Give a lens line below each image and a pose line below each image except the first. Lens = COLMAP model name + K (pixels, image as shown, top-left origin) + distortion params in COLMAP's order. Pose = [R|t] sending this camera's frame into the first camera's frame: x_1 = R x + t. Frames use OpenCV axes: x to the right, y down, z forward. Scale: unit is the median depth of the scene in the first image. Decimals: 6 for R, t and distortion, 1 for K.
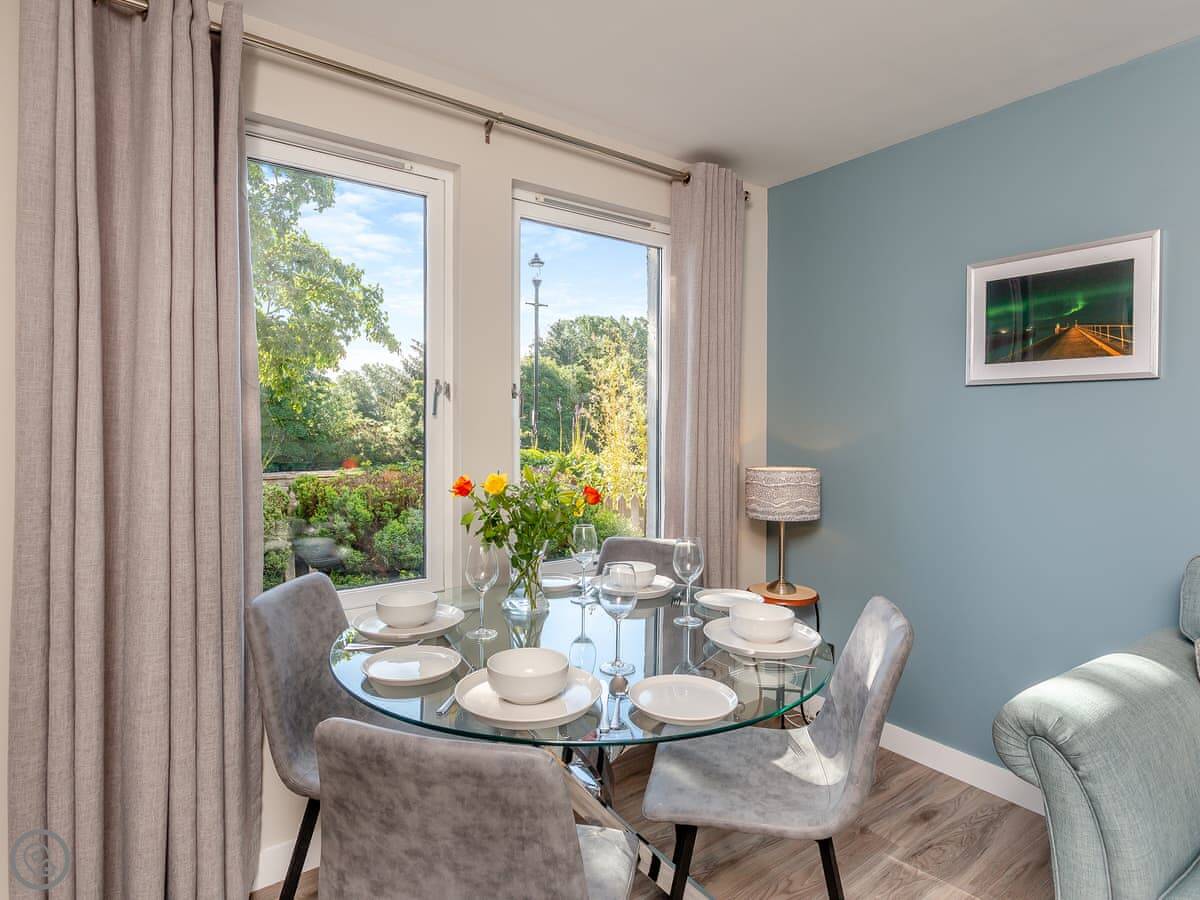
lens RADIAL K [[548.9, 0, 580.4], [0, 548.9, 423.6], [0, 0, 1]] dist [-0.000131, -0.000218]
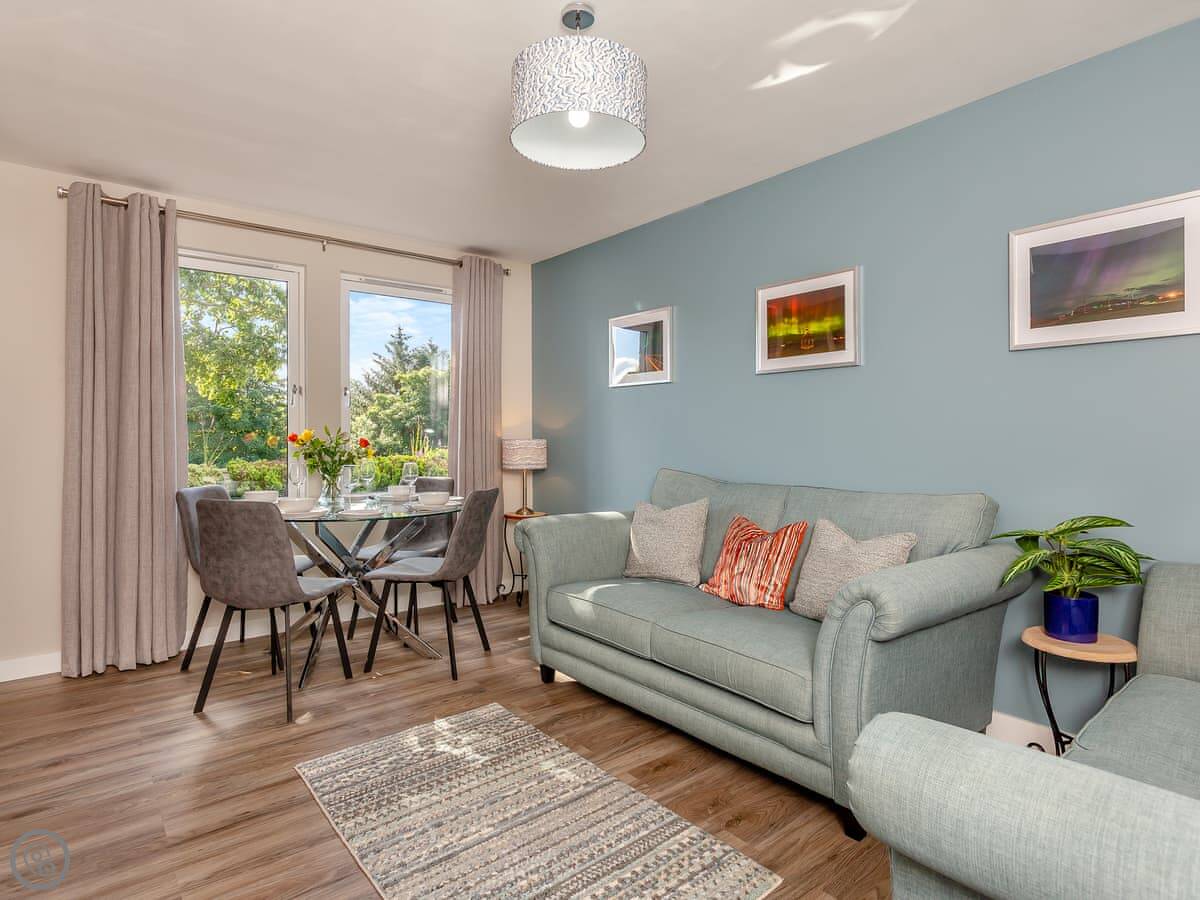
lens RADIAL K [[563.5, 0, 596.2], [0, 563.5, 432.9], [0, 0, 1]] dist [0.000284, 0.000102]
pose [[0.998305, -0.007555, 0.057714, 0.795205], [0.008132, 0.999919, -0.009761, 0.131941], [-0.057636, 0.010213, 0.998285, -1.141479]]
